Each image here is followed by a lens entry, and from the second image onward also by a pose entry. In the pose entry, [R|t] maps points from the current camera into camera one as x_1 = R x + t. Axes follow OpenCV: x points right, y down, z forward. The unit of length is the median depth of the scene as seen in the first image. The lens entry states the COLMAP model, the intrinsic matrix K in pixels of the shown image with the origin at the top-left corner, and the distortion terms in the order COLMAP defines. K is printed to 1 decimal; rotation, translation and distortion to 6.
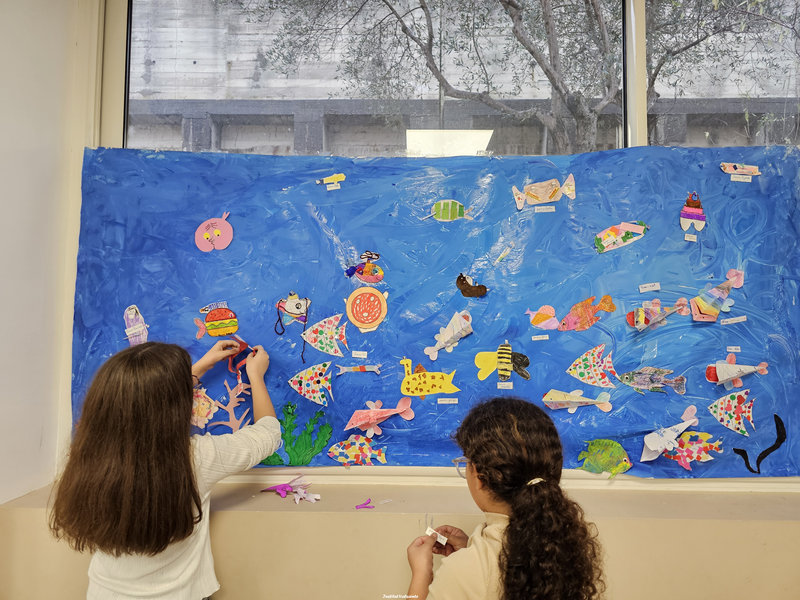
lens RADIAL K [[530.4, 0, 402.4], [0, 530.4, 291.0], [0, 0, 1]] dist [0.127456, -0.181724]
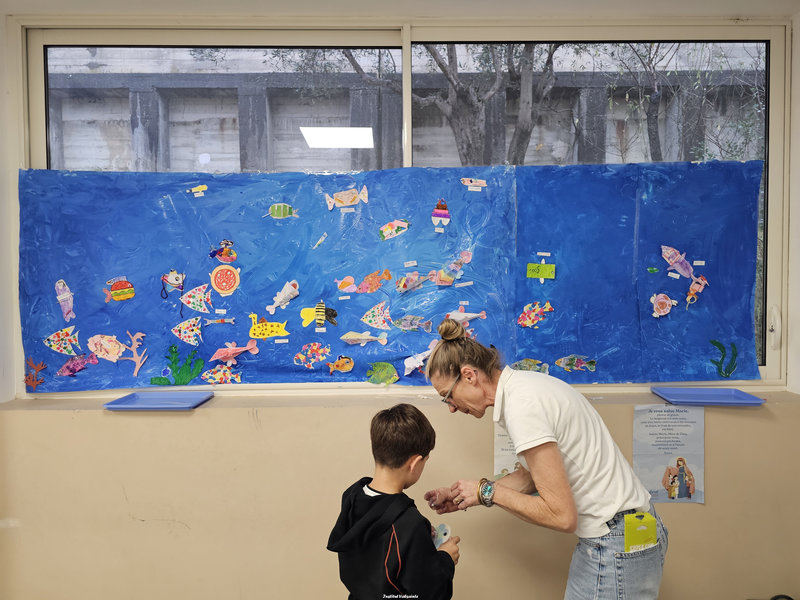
lens RADIAL K [[536.2, 0, 400.0], [0, 536.2, 300.0], [0, 0, 1]] dist [0.070870, -0.067130]
pose [[0.999308, -0.016241, 0.033452, 0.365497], [0.013187, 0.995891, 0.089594, -0.039113], [-0.034770, -0.089091, 0.995416, -0.498503]]
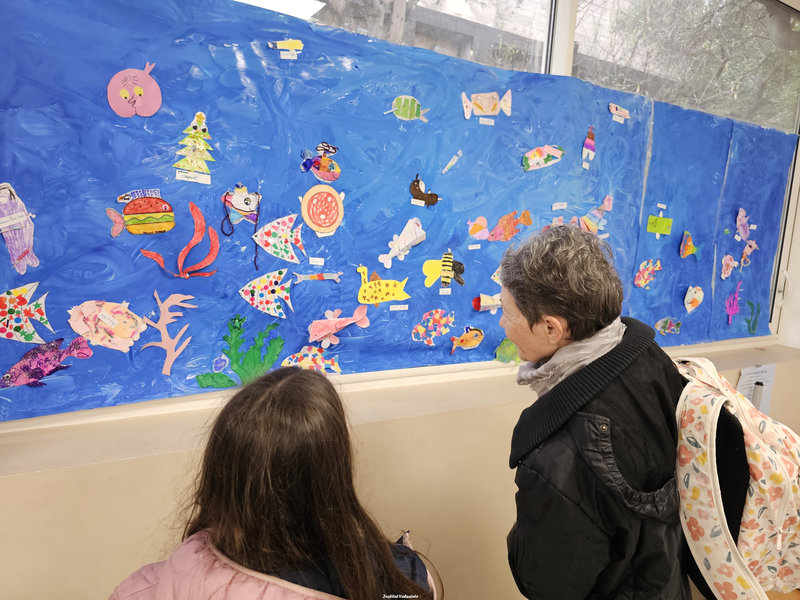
lens RADIAL K [[530.4, 0, 402.4], [0, 530.4, 291.0], [0, 0, 1]] dist [0.127456, -0.181724]
pose [[0.855274, -0.019105, 0.517824, -0.426432], [-0.084093, 0.980955, 0.175086, -0.001269], [-0.511307, -0.193292, 0.837379, 0.160374]]
